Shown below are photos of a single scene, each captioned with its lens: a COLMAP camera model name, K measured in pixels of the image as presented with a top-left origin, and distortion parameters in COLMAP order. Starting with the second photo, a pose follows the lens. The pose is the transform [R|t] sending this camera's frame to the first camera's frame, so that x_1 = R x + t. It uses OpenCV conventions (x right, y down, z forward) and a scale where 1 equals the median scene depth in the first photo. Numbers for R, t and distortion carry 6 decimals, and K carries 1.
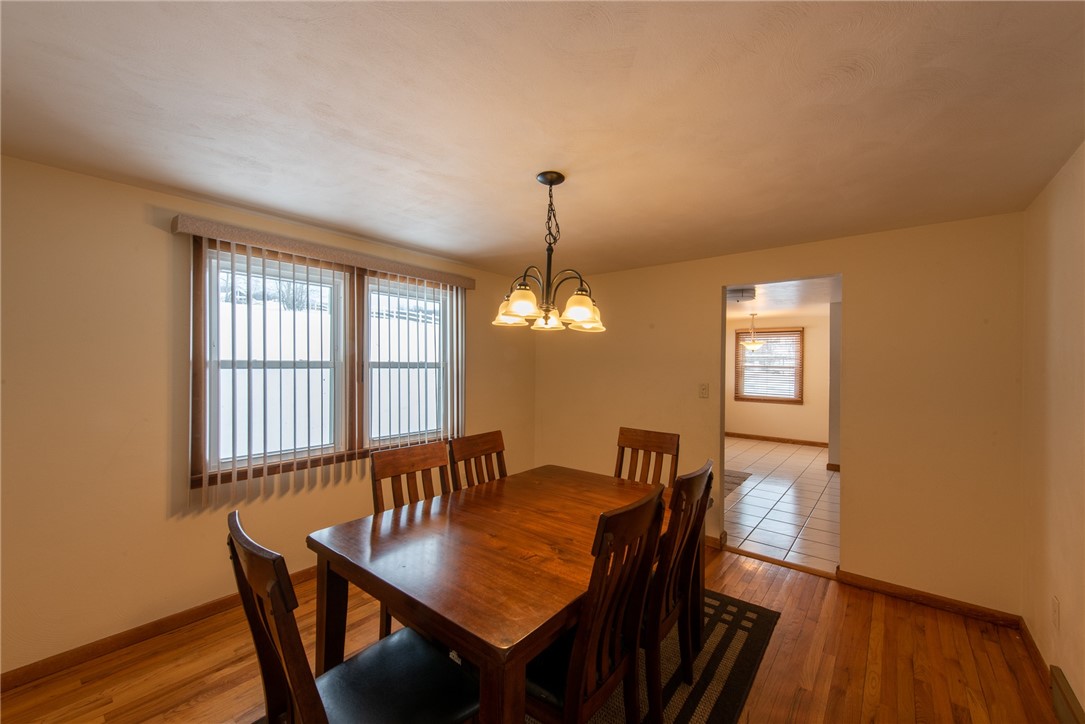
lens RADIAL K [[422.7, 0, 549.6], [0, 422.7, 364.3], [0, 0, 1]] dist [0.001553, -0.000345]
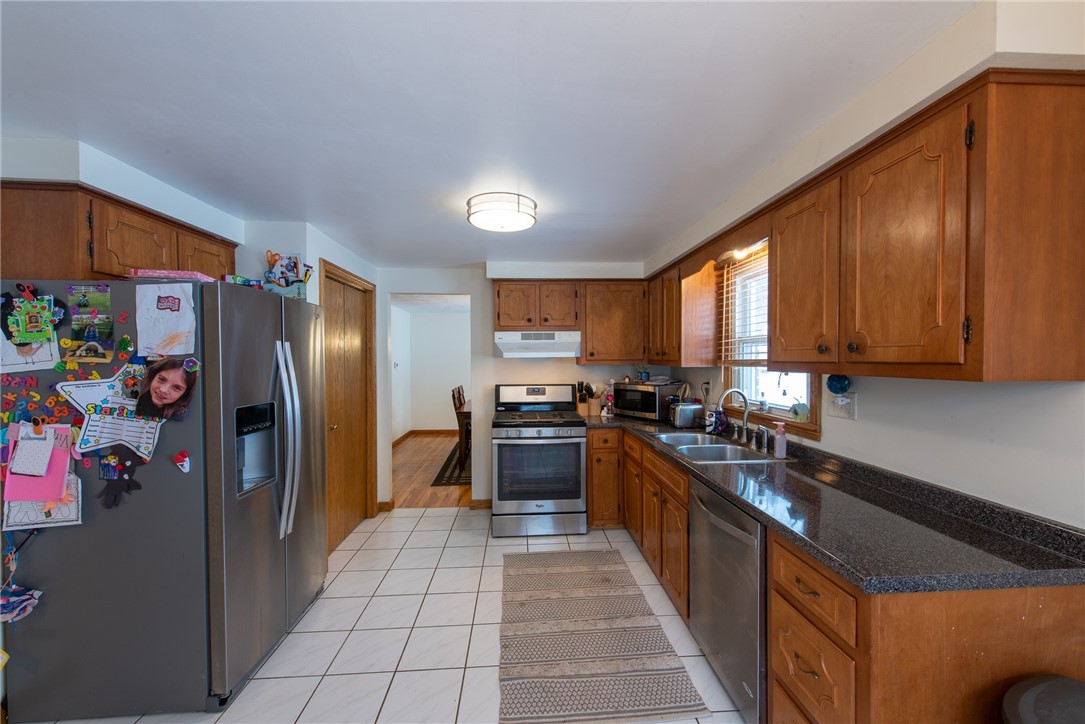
lens RADIAL K [[422.7, 0, 539.7], [0, 422.7, 365.0], [0, 0, 1]] dist [0.001553, -0.000345]
pose [[-0.743530, 0.004342, -0.668688, 0.470087], [-0.008325, 0.999841, 0.015749, -0.000991], [0.668650, 0.017277, -0.743376, 0.885856]]
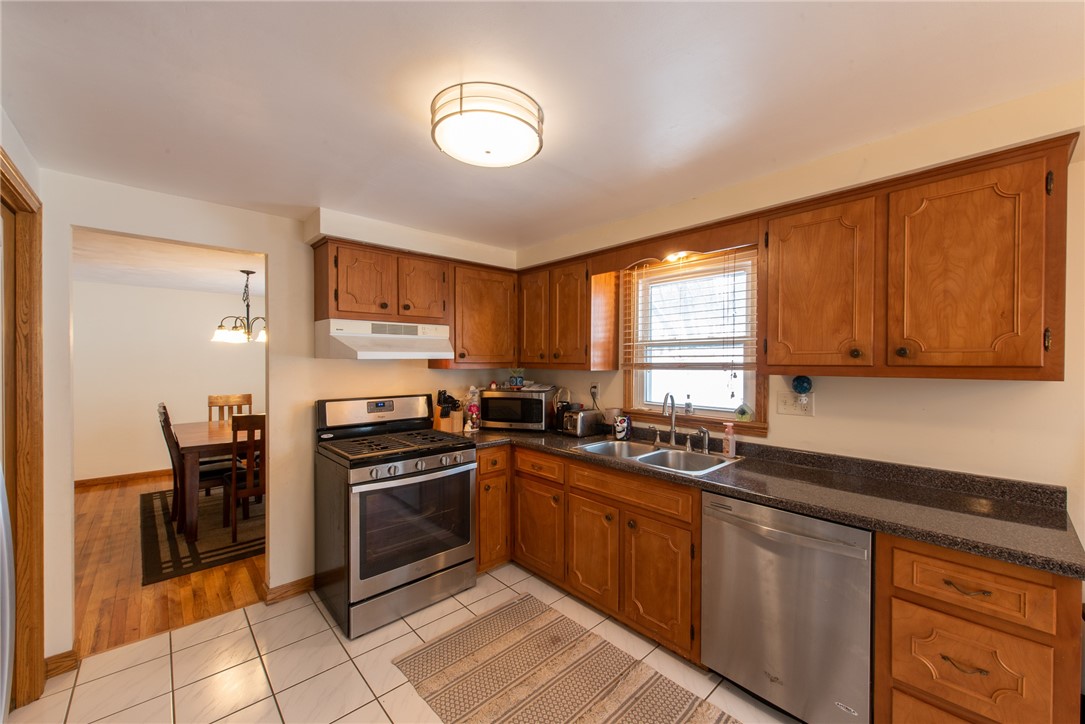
lens RADIAL K [[422.7, 0, 545.6], [0, 422.7, 364.7], [0, 0, 1]] dist [0.001553, -0.000345]
pose [[-0.145532, -0.001449, -0.989353, 0.472261], [-0.011982, 0.999928, 0.000298, 0.001221], [0.989281, 0.011898, -0.145538, 0.692335]]
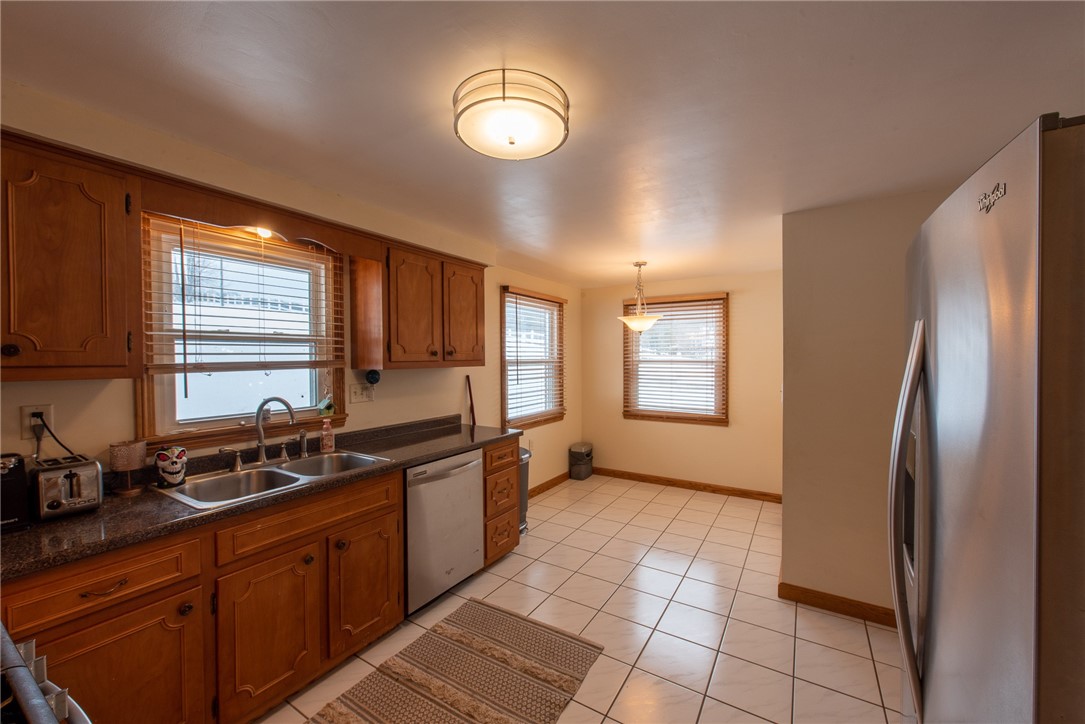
lens RADIAL K [[422.7, 0, 539.9], [0, 422.7, 366.7], [0, 0, 1]] dist [0.001553, -0.000345]
pose [[0.993071, -0.020063, 0.115792, 0.272137], [0.018556, 0.999729, 0.014077, 0.001155], [-0.116043, -0.011831, 0.993174, 0.447709]]
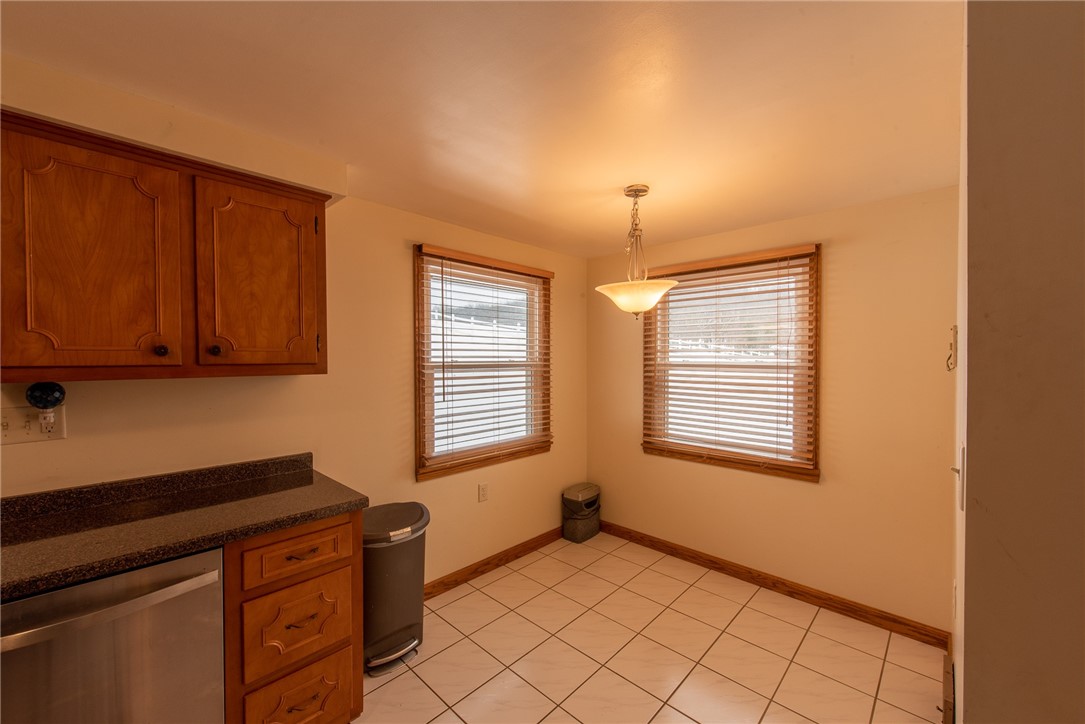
lens RADIAL K [[422.7, 0, 538.1], [0, 422.7, 366.1], [0, 0, 1]] dist [0.001553, -0.000345]
pose [[0.996054, -0.013240, -0.087761, 0.408245], [0.013807, 0.999888, 0.005856, 0.001315], [0.087673, -0.007044, 0.996124, 0.649788]]
